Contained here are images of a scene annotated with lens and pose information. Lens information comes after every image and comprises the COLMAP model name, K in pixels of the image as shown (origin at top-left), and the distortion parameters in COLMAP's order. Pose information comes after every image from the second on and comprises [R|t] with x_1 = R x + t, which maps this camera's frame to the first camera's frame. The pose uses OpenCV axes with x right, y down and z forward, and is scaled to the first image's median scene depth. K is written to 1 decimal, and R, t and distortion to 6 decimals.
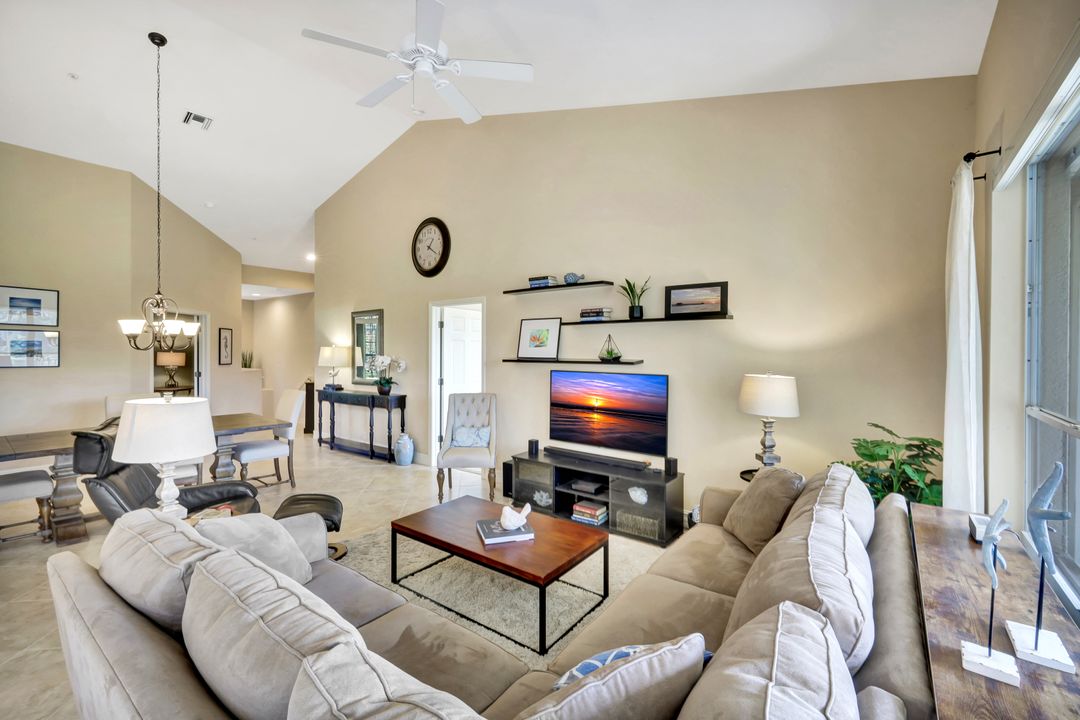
lens RADIAL K [[454.3, 0, 533.0], [0, 454.3, 355.6], [0, 0, 1]] dist [-0.001240, 0.000134]
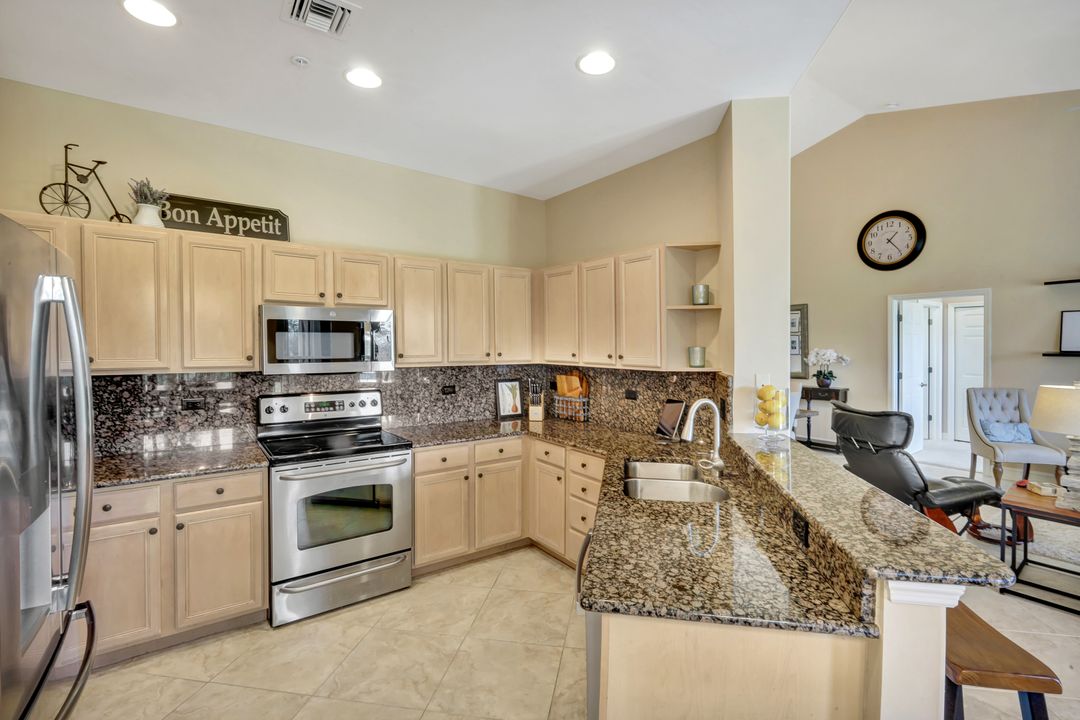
lens RADIAL K [[479.6, 0, 537.7], [0, 479.6, 343.4], [0, 0, 1]] dist [-0.014135, 0.000222]
pose [[0.952643, -0.004579, -0.304058, -0.691186], [0.001236, 0.999937, -0.011189, -0.002629], [0.304090, 0.010284, 0.952588, -0.244073]]
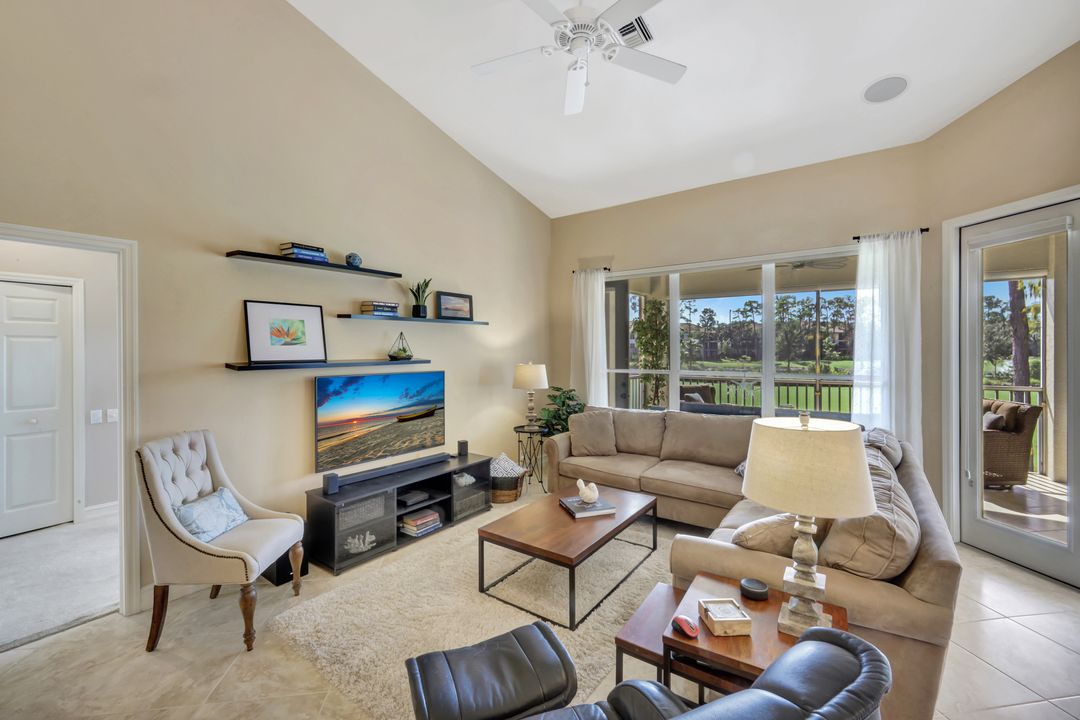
lens RADIAL K [[452.3, 0, 540.8], [0, 452.3, 352.2], [0, 0, 1]] dist [0.000727, -0.000076]
pose [[-0.016294, -0.016123, 0.999737, -0.581506], [0.016416, 0.999731, 0.016391, -0.011509], [-0.999732, 0.016679, -0.016025, 0.549023]]
